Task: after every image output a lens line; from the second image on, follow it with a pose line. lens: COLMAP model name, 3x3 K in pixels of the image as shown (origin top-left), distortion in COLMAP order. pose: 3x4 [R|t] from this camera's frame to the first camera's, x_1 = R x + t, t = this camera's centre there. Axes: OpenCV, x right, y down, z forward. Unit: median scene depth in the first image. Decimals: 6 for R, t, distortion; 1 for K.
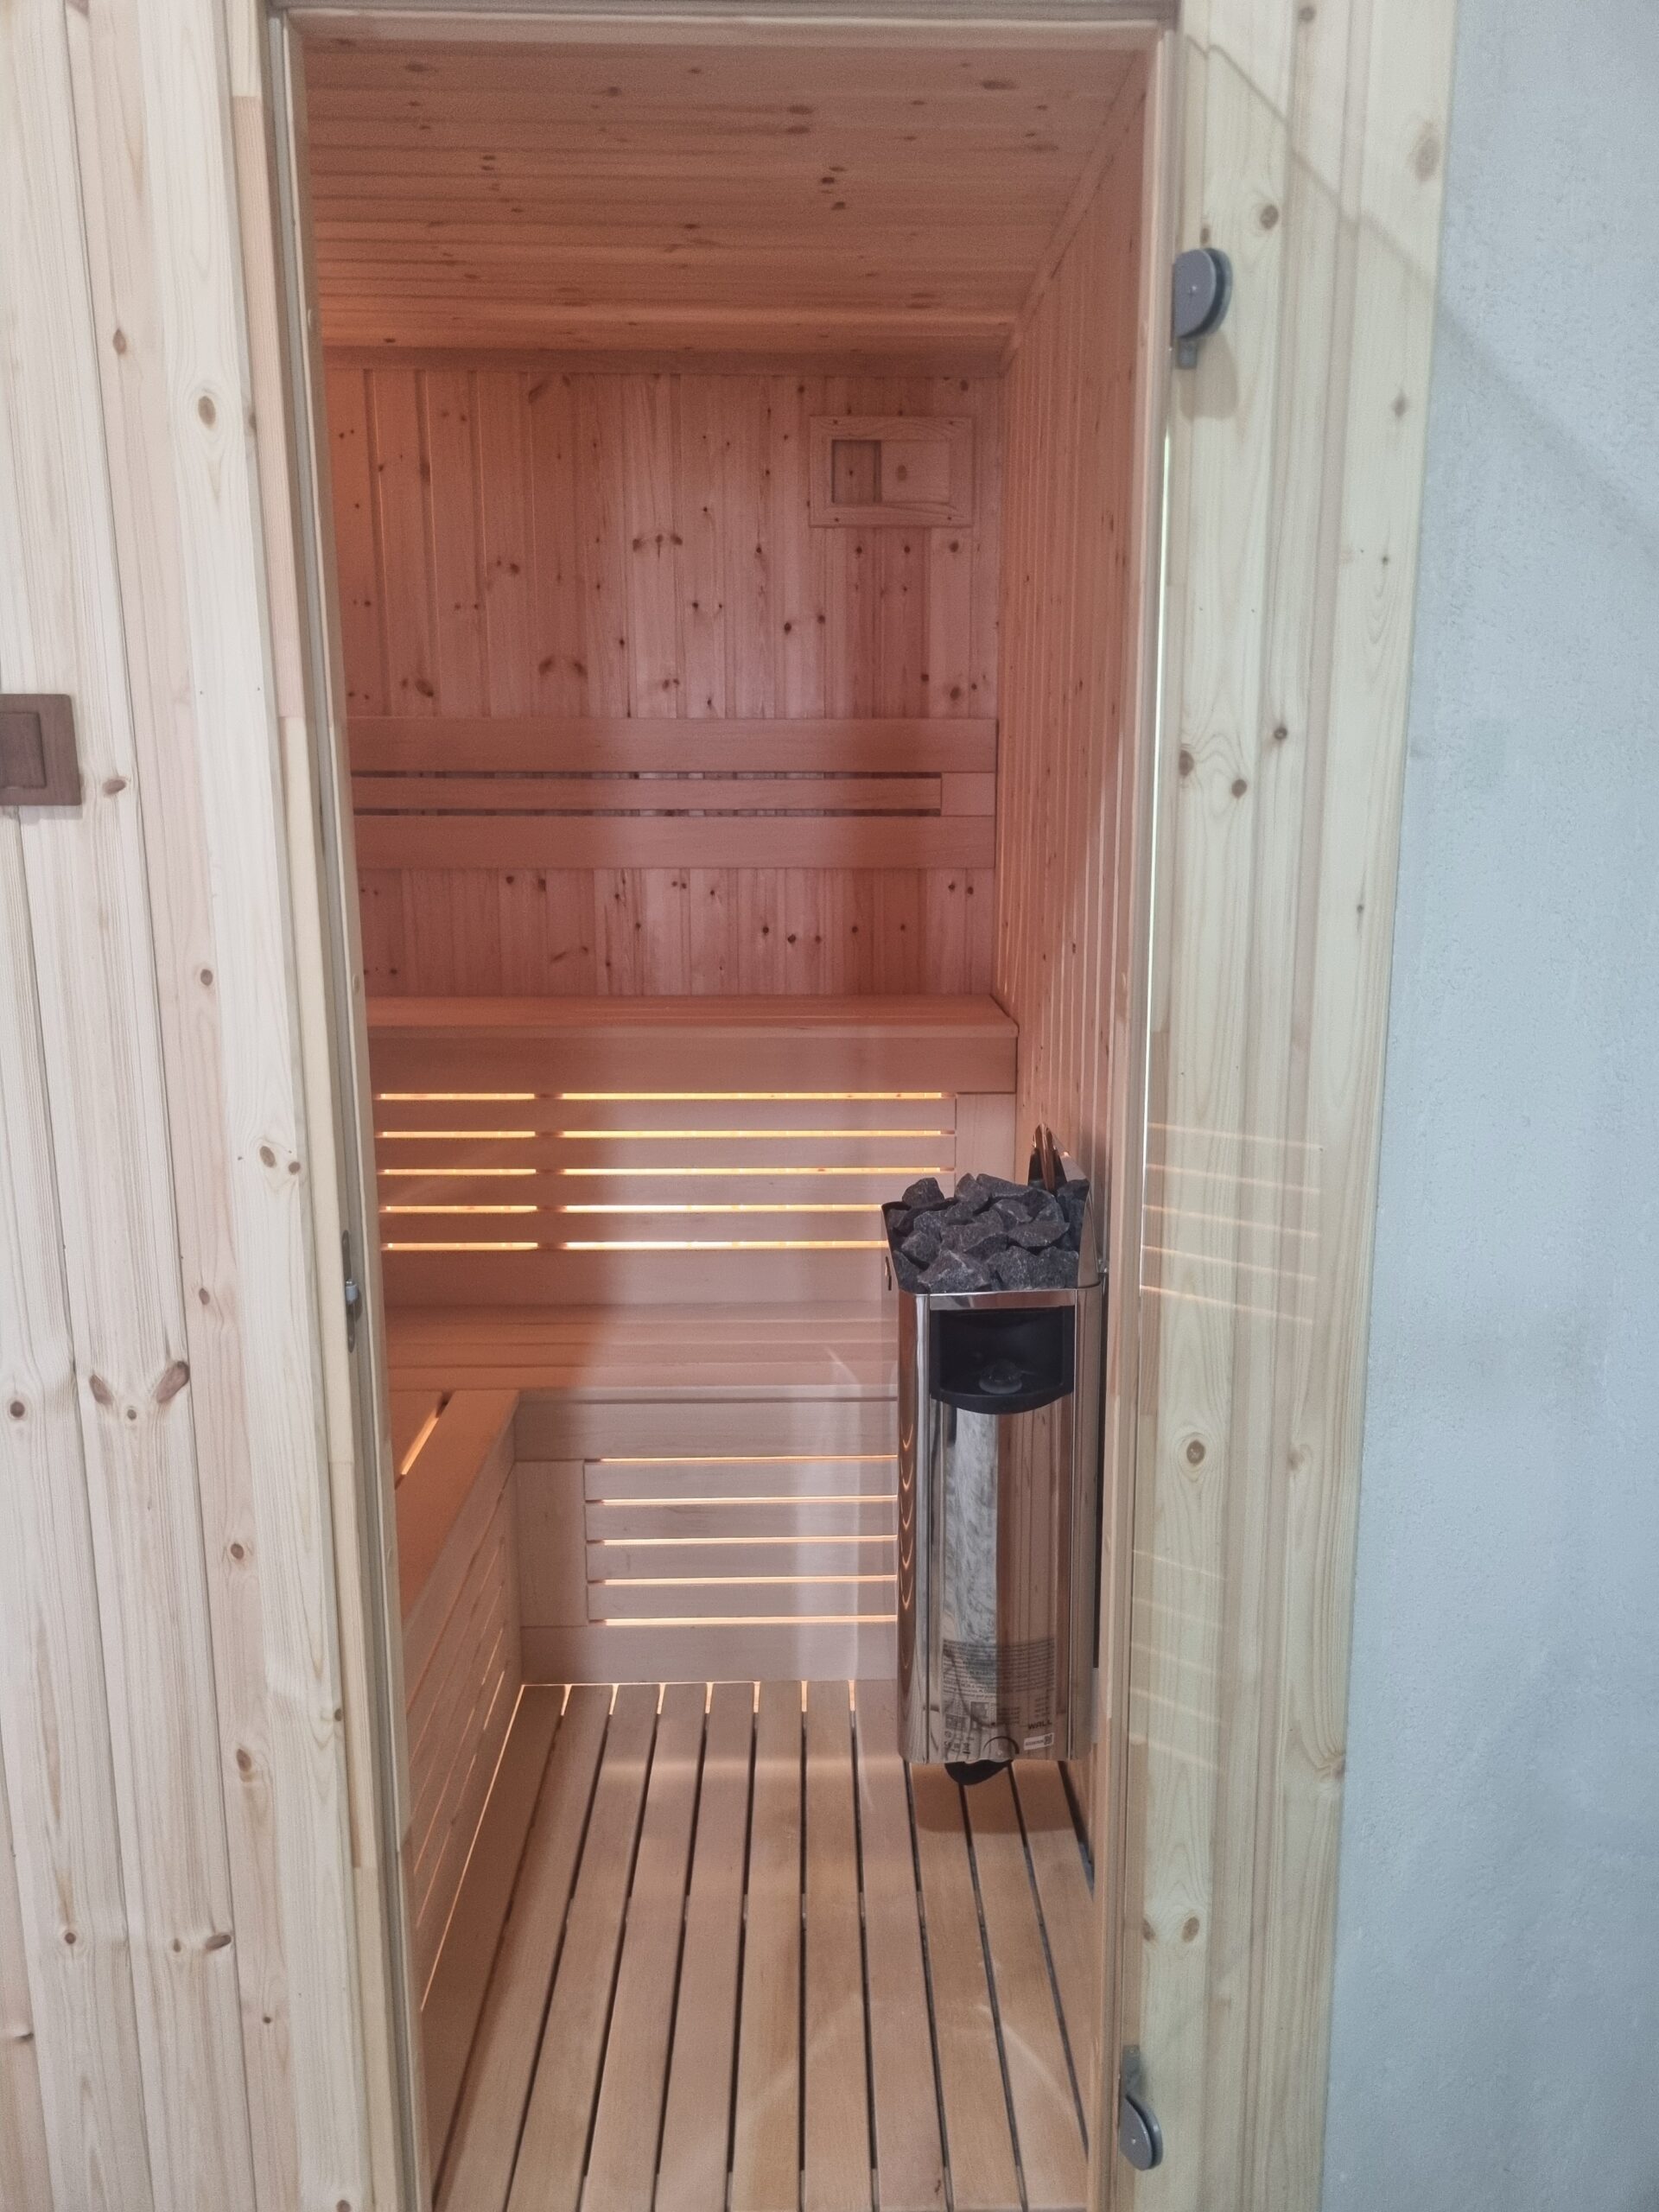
lens RADIAL K [[1663.1, 0, 860.8], [0, 1663.1, 1107.9], [0, 0, 1]] dist [0.054412, -0.040620]
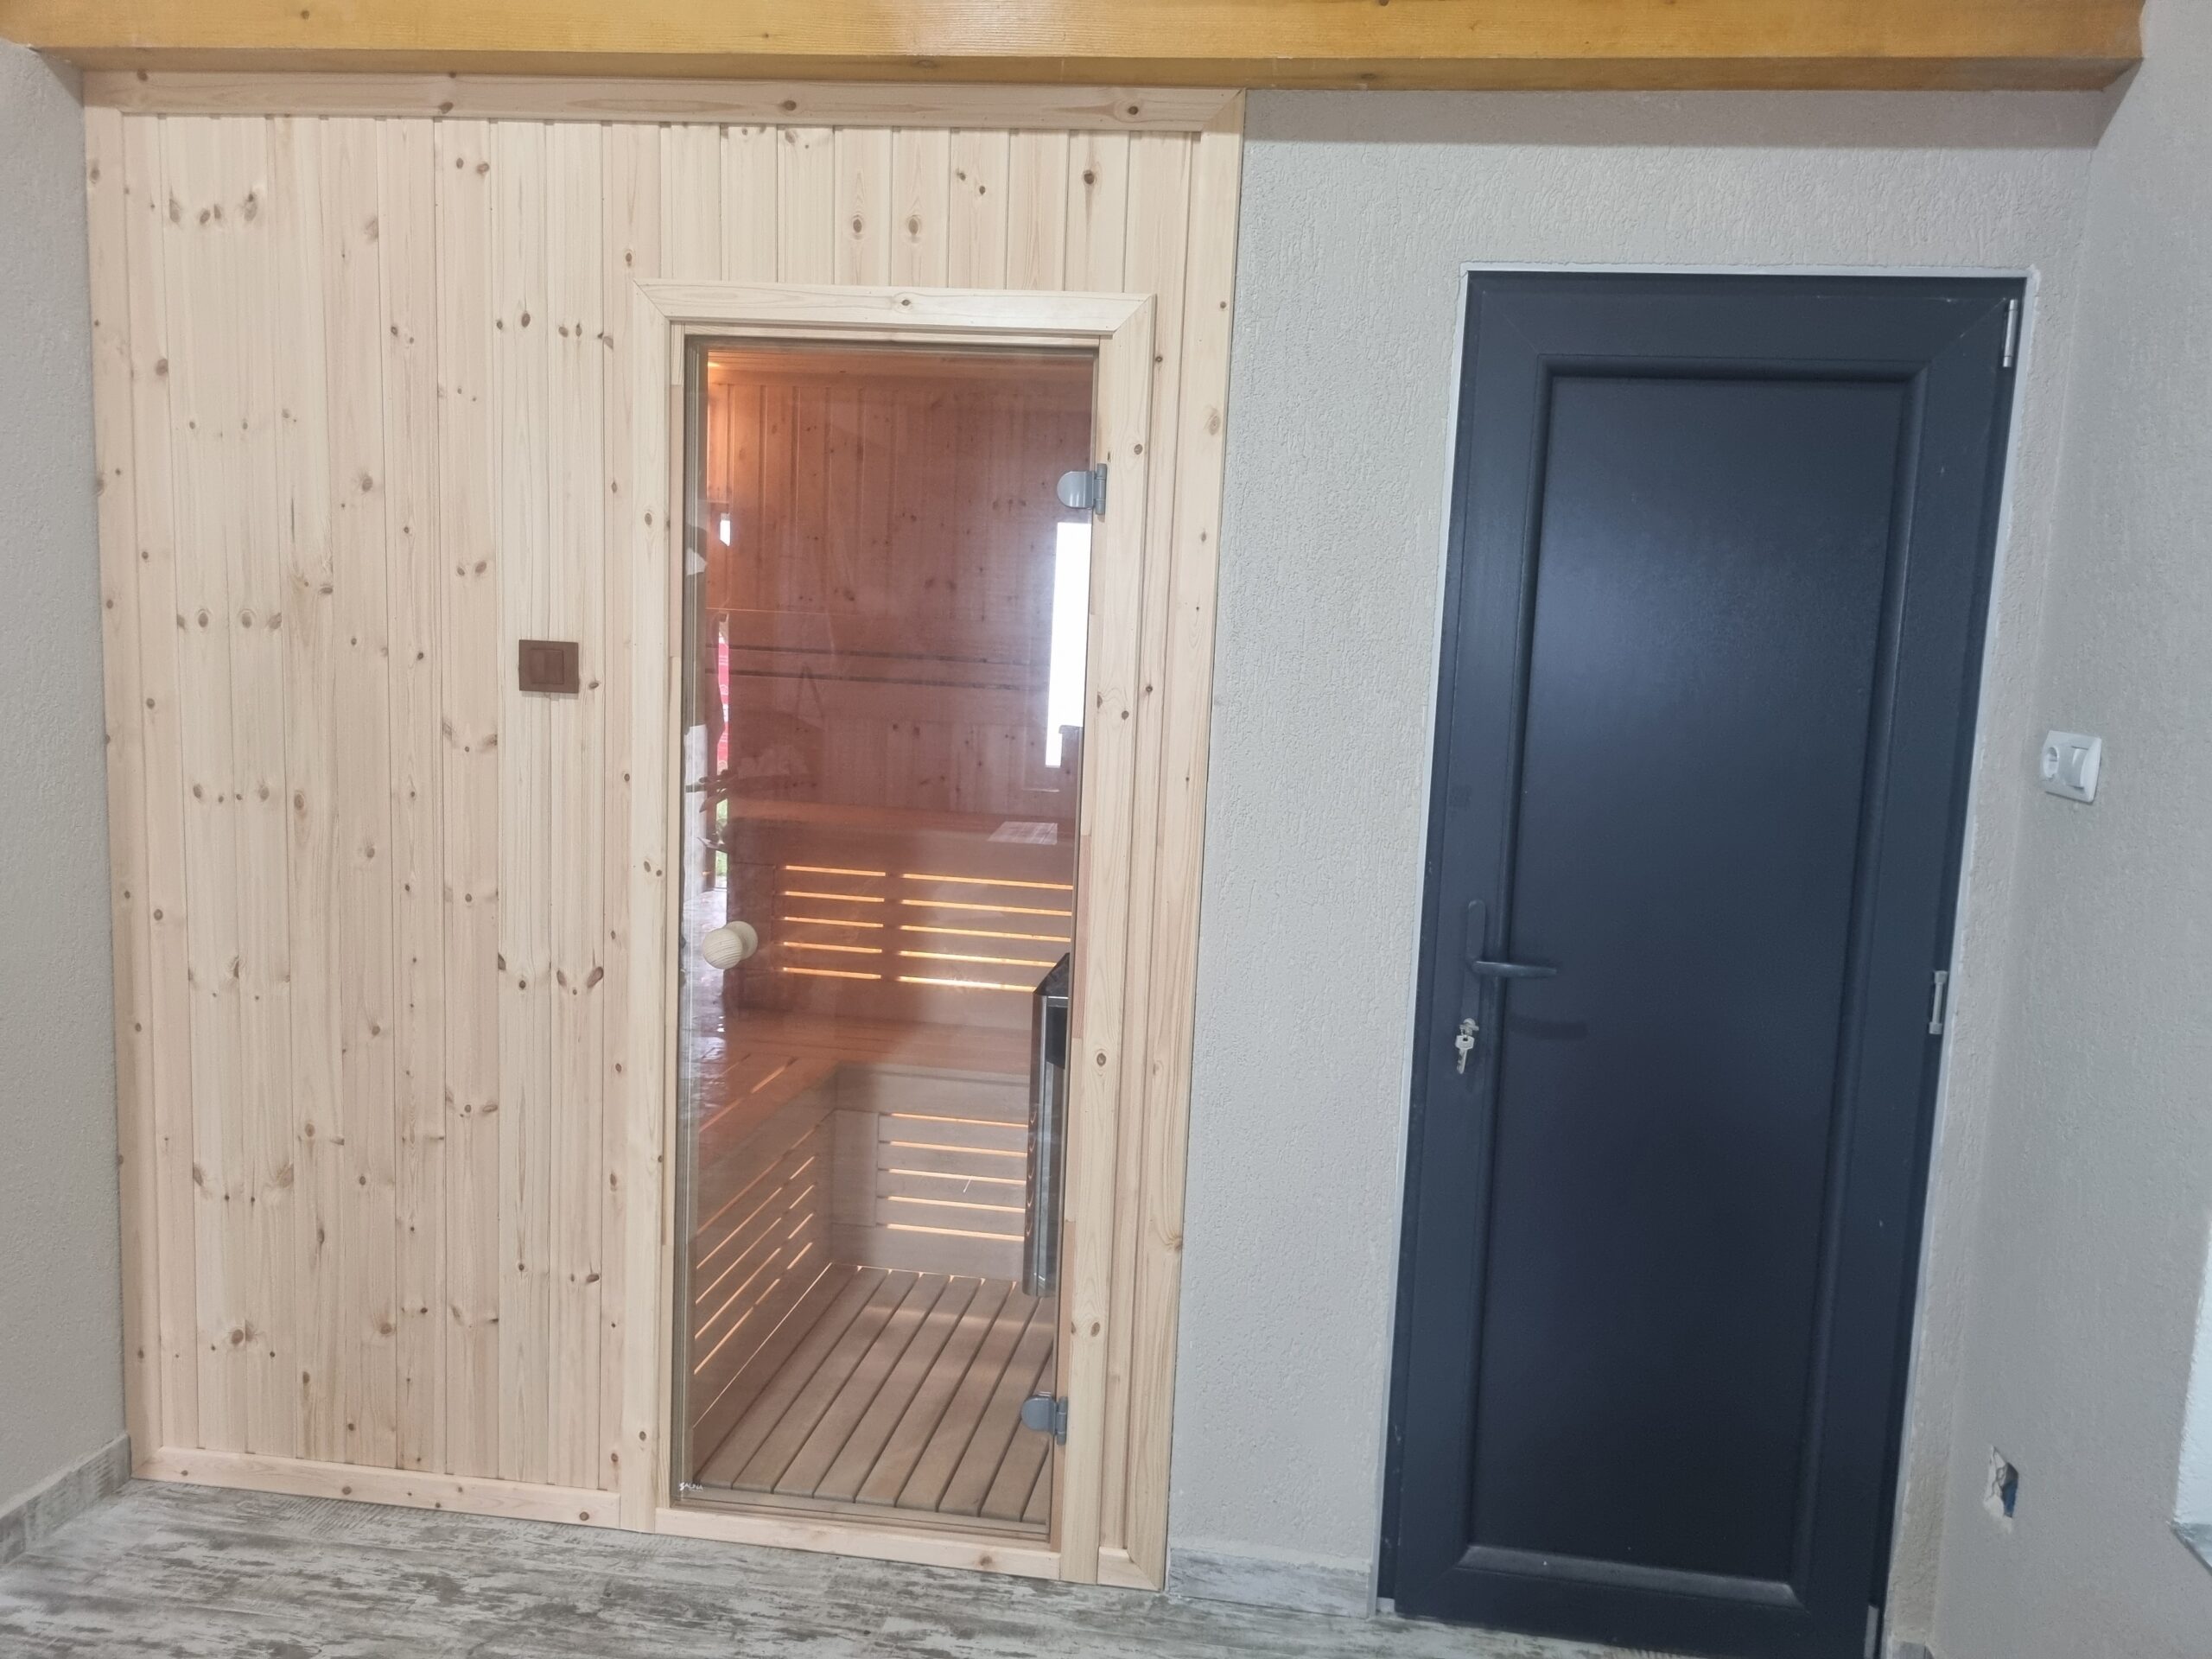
lens RADIAL K [[1663.1, 0, 1140.5], [0, 1663.1, 823.4], [0, 0, 1]] dist [0.054412, -0.040620]
pose [[0.985570, 0.066723, -0.155563, 0.282980], [-0.078208, 0.994552, -0.068914, 0.035974], [0.150117, 0.080086, 0.985419, -0.472255]]
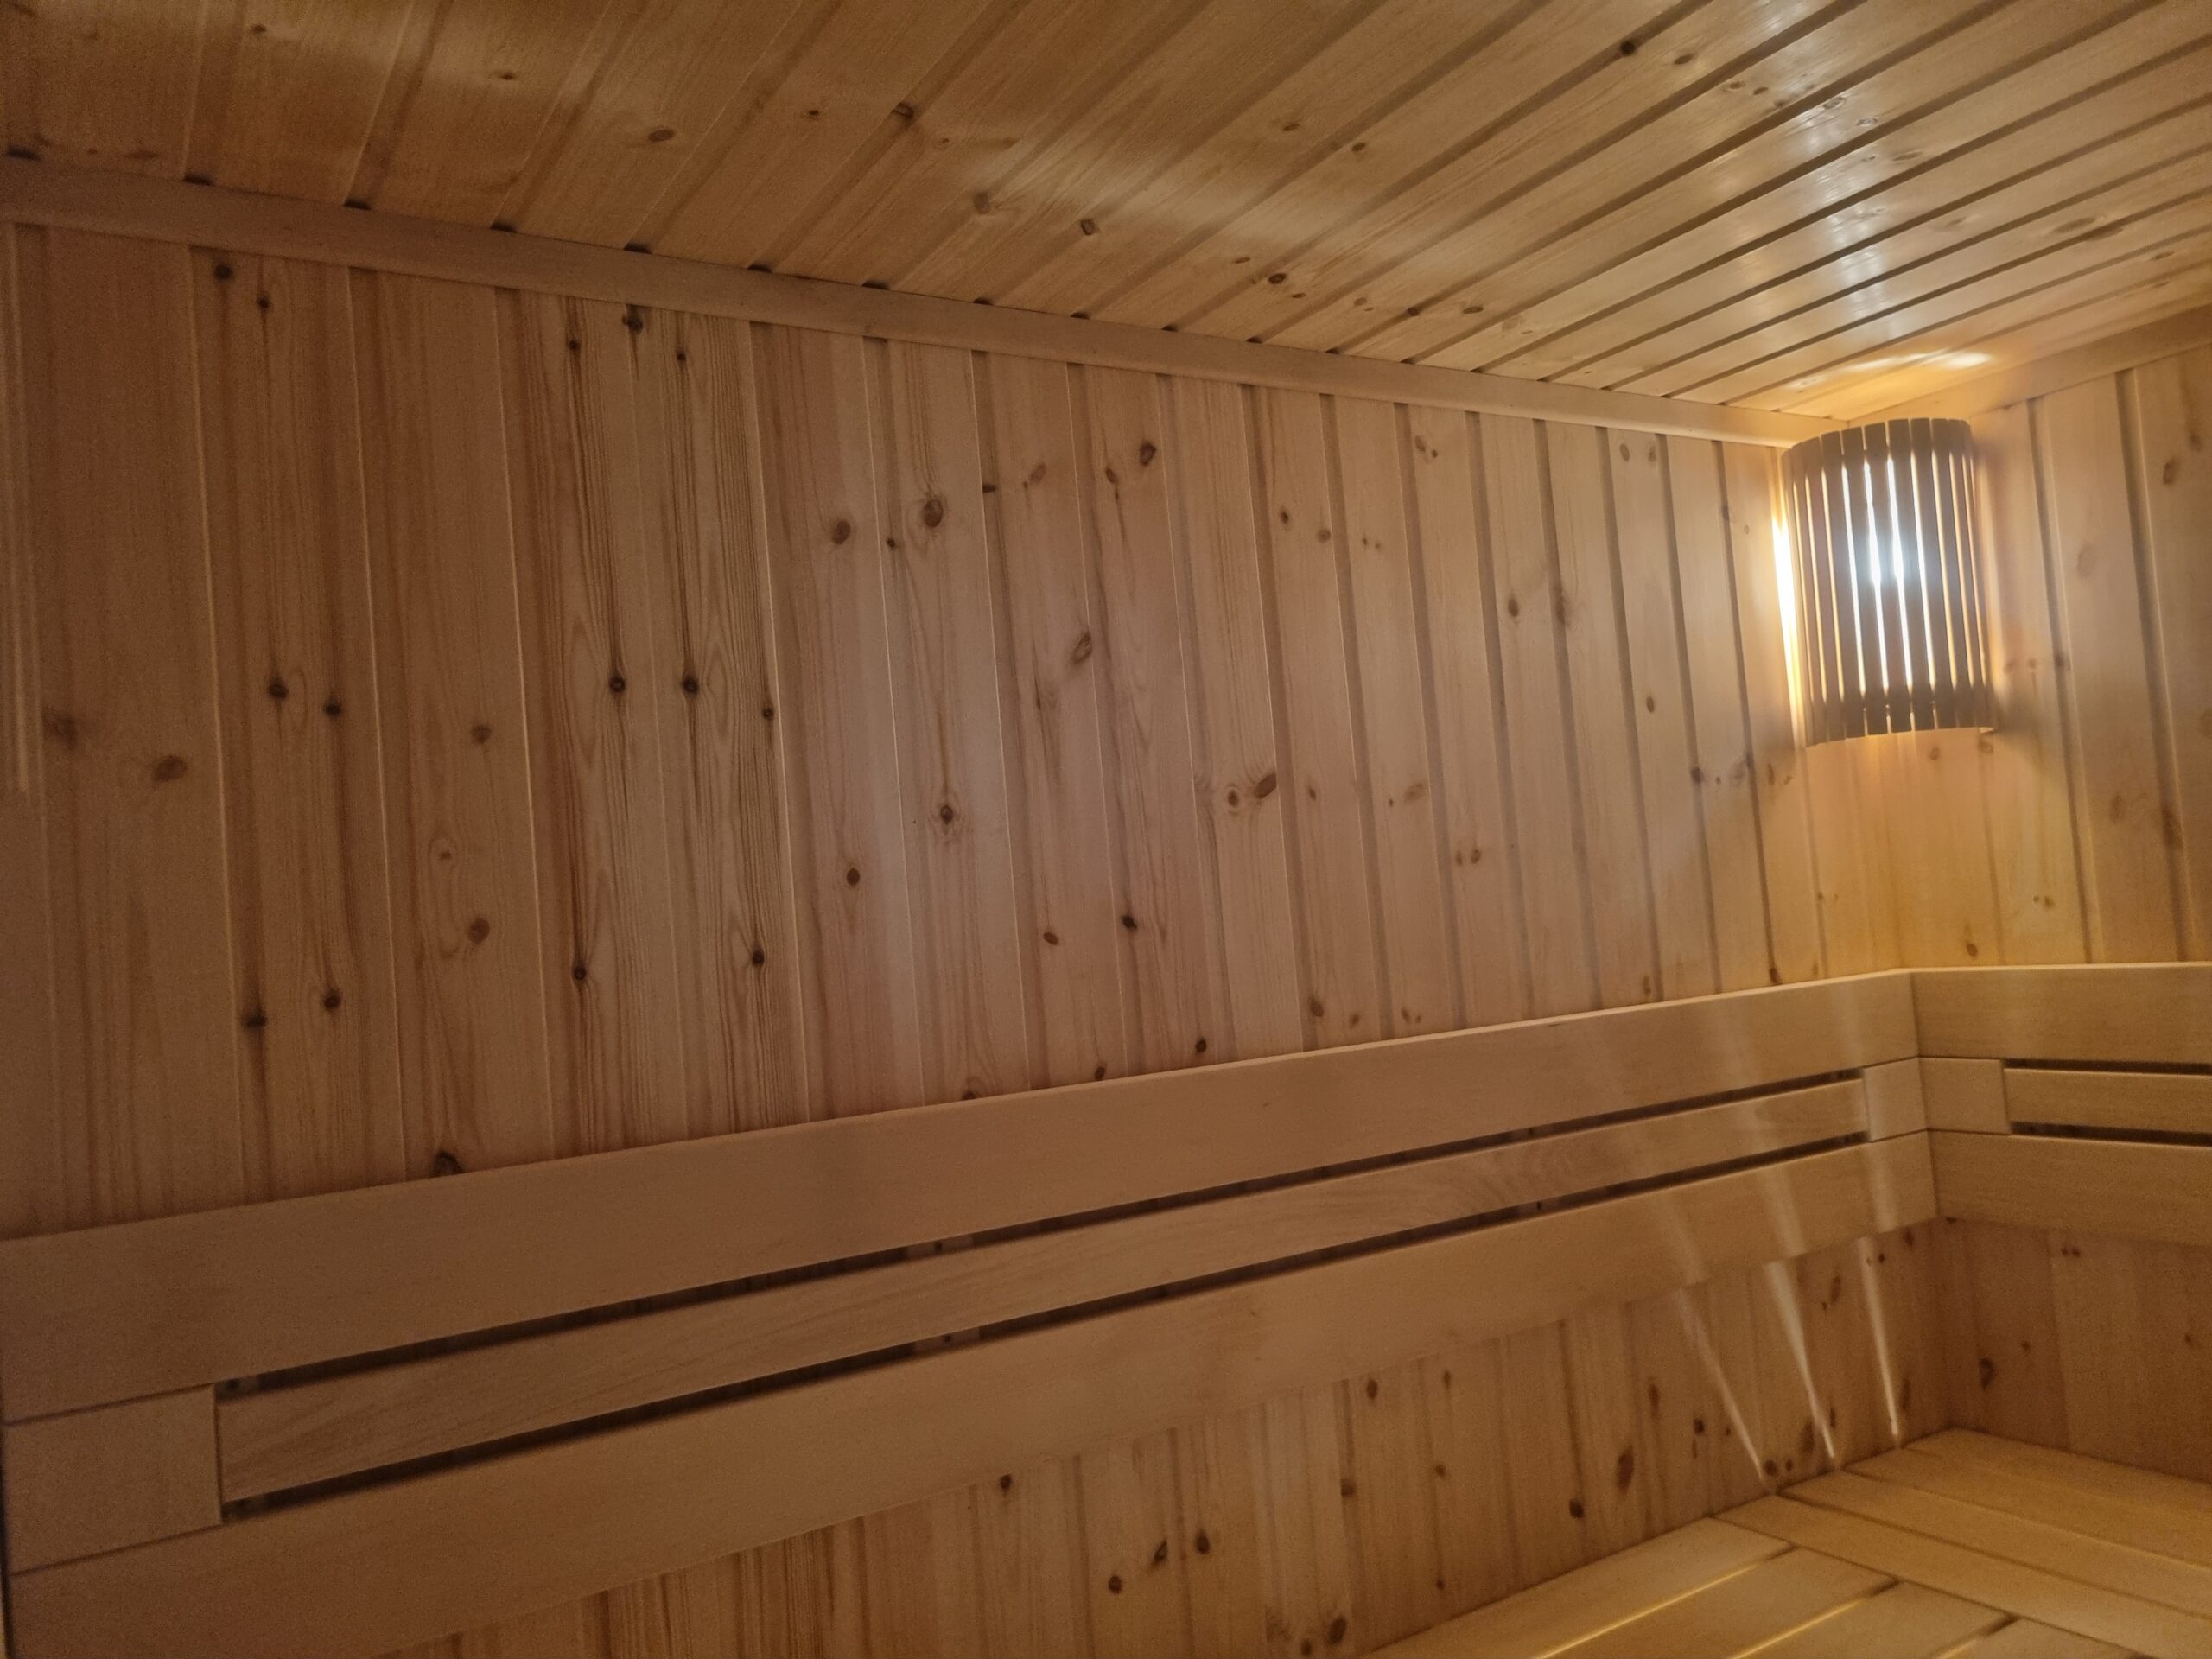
lens RADIAL K [[1663.1, 0, 1136.4], [0, 1663.1, 835.5], [0, 0, 1]] dist [0.054412, -0.040620]
pose [[0.504482, -0.083011, -0.859423, -0.052540], [-0.082470, 0.986184, -0.143665, -0.203752], [0.859475, 0.143354, 0.490666, 0.532082]]
